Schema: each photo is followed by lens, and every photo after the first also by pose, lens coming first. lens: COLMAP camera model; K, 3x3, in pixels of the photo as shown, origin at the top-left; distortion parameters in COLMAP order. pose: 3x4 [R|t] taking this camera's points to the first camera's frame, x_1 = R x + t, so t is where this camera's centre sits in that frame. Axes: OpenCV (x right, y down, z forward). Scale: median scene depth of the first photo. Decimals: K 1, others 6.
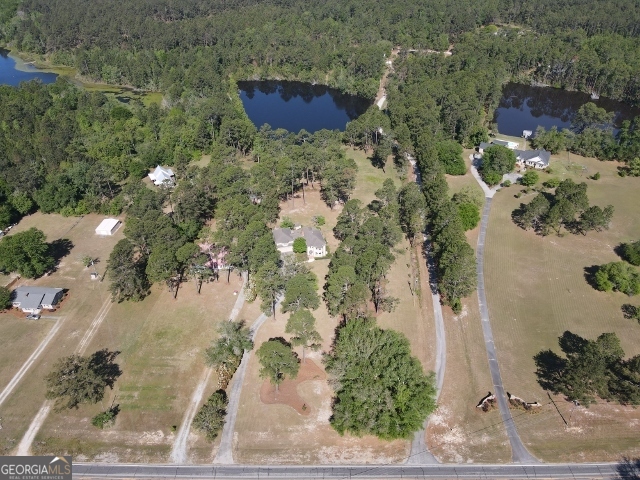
lens RADIAL K [[462.6, 0, 317.9], [0, 462.6, 238.1], [0, 0, 1]] dist [-0.002684, 0.011128]
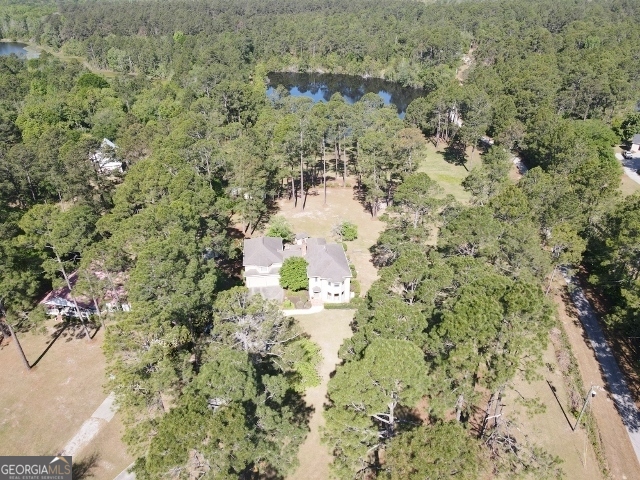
lens RADIAL K [[462.6, 0, 325.4], [0, 462.6, 245.3], [0, 0, 1]] dist [-0.002684, 0.011128]
pose [[0.993206, 0.070461, -0.092608, 0.025319], [-0.078224, 0.993471, -0.083048, 0.018100], [0.086152, 0.089728, 0.992233, 0.423580]]
